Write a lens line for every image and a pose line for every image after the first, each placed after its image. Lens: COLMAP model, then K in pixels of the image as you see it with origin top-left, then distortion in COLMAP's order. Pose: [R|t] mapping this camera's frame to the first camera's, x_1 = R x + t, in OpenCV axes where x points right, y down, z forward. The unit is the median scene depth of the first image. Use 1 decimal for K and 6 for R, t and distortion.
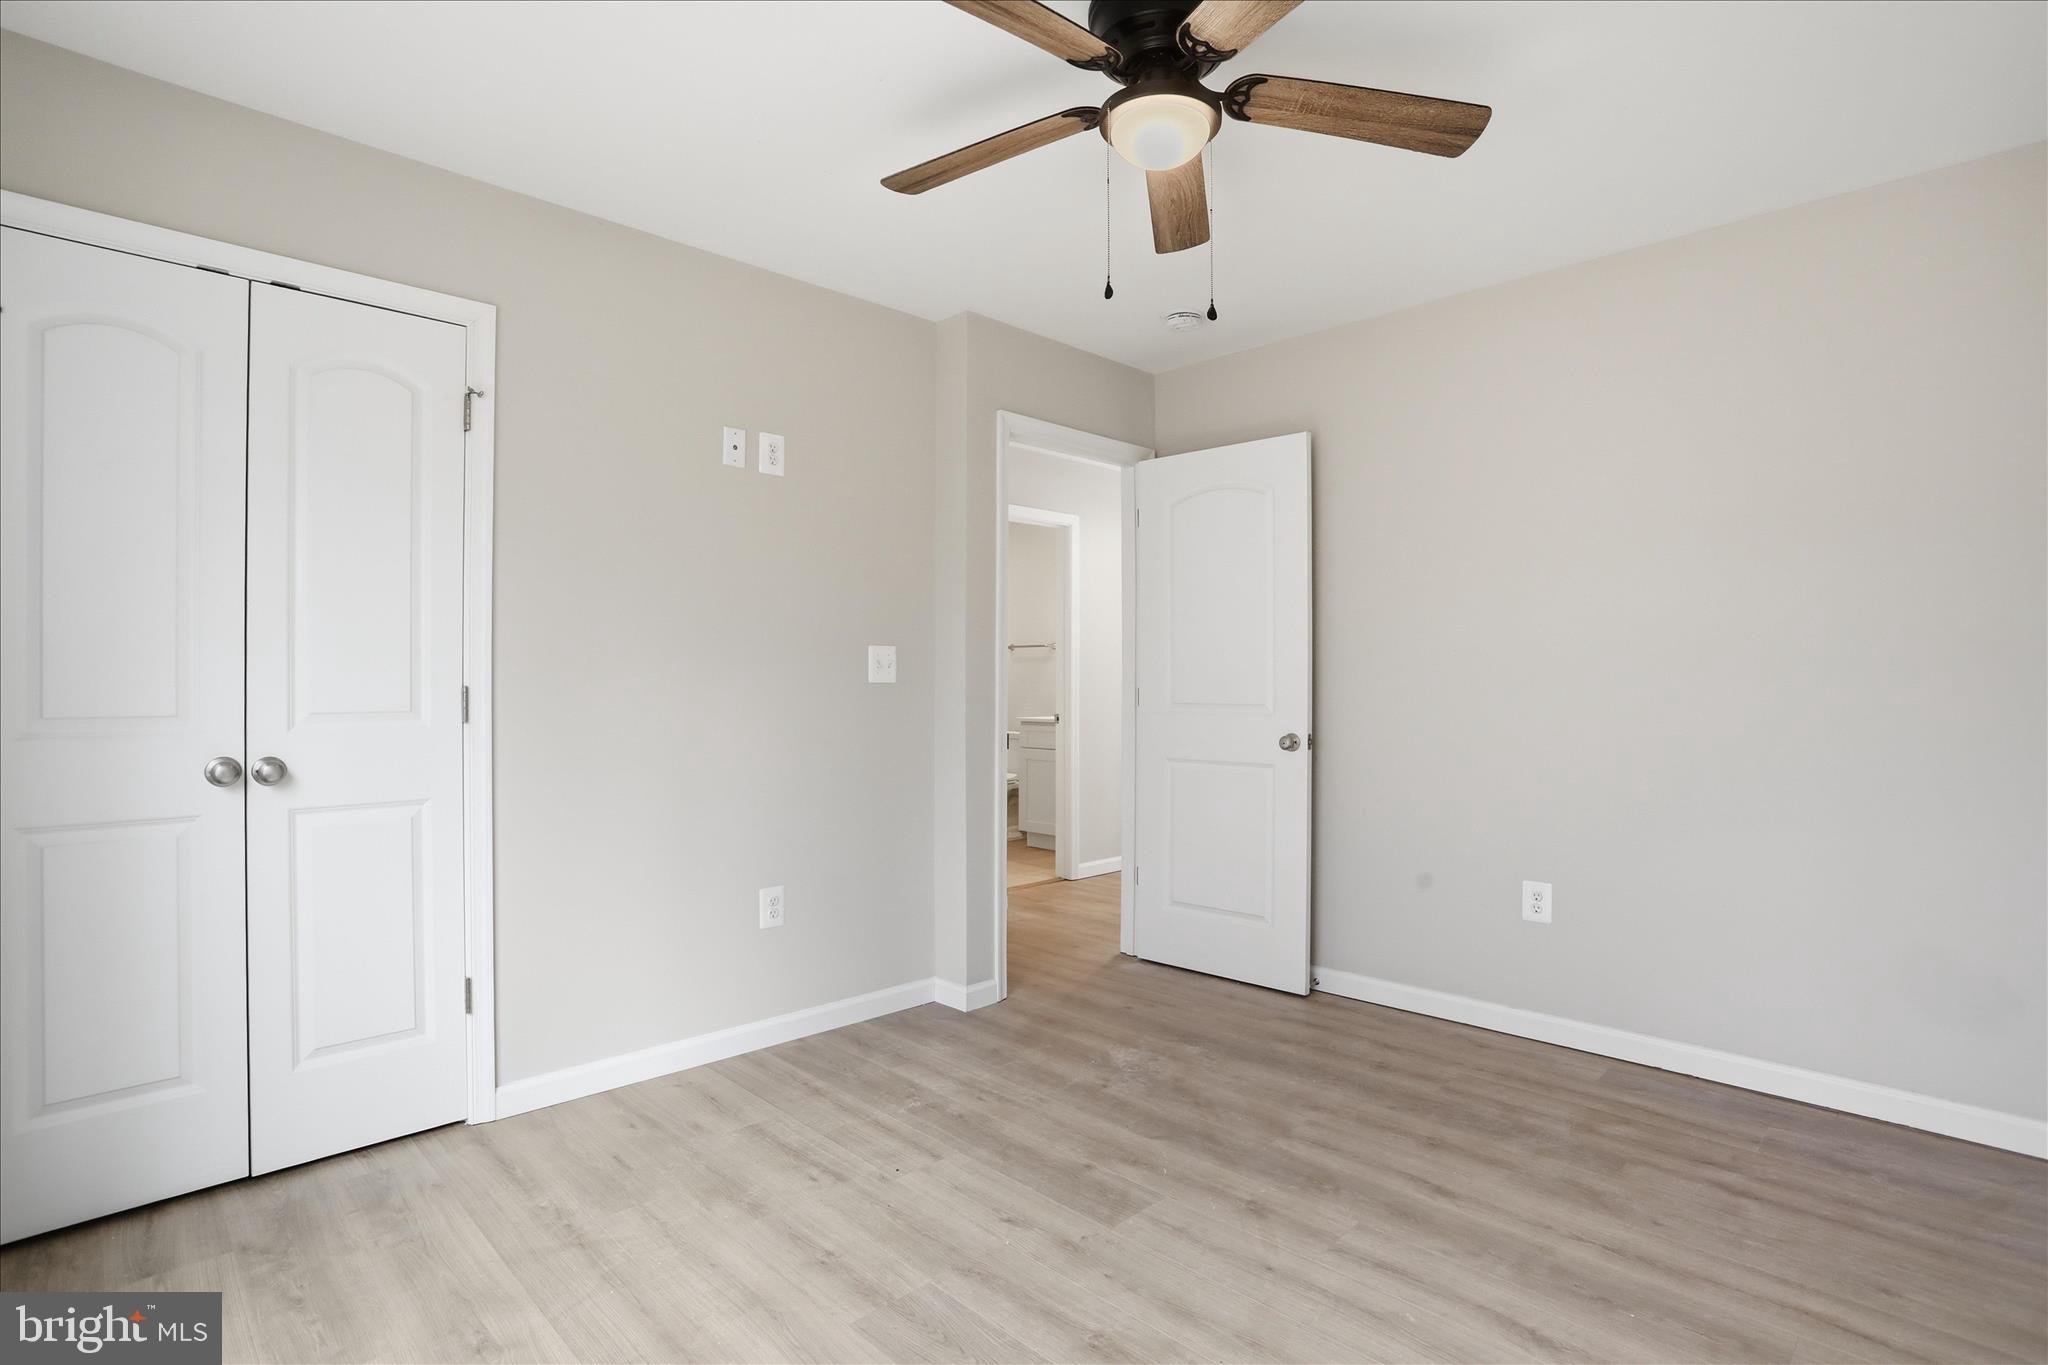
lens RADIAL K [[1070.9, 0, 1013.3], [0, 1070.9, 685.3], [0, 0, 1]] dist [-0.038549, 0.026484]
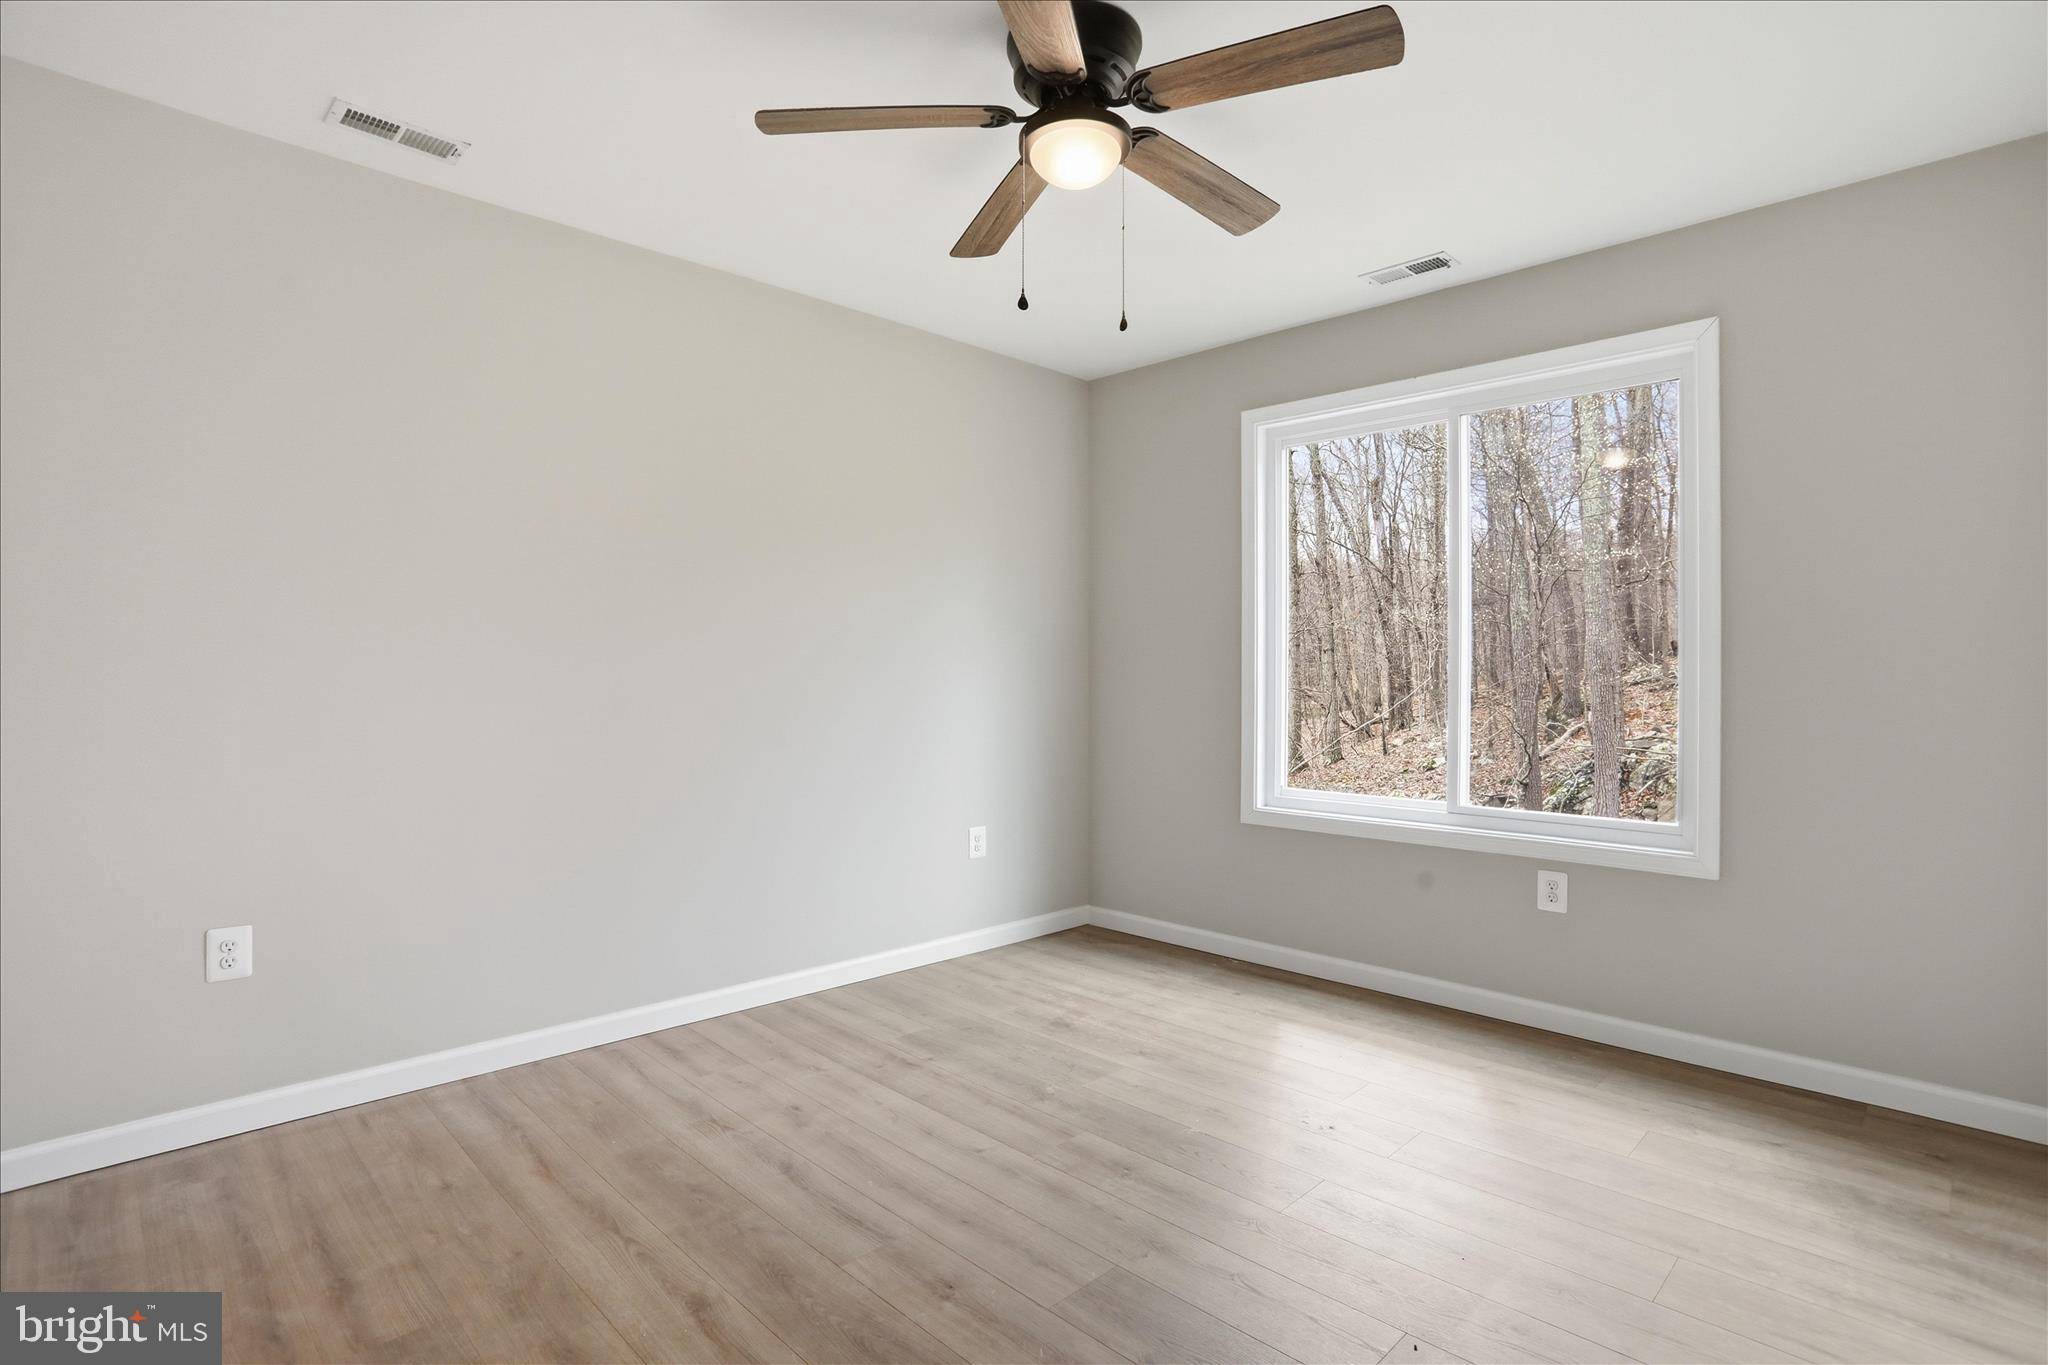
lens RADIAL K [[1062.1, 0, 1051.5], [0, 1062.1, 665.0], [0, 0, 1]] dist [-0.002180, 0.000662]
pose [[-0.999239, -0.007188, -0.038326, 0.190007], [-0.007093, 0.999971, -0.002611, 0.000531], [0.038343, -0.002337, -0.999262, 1.948707]]
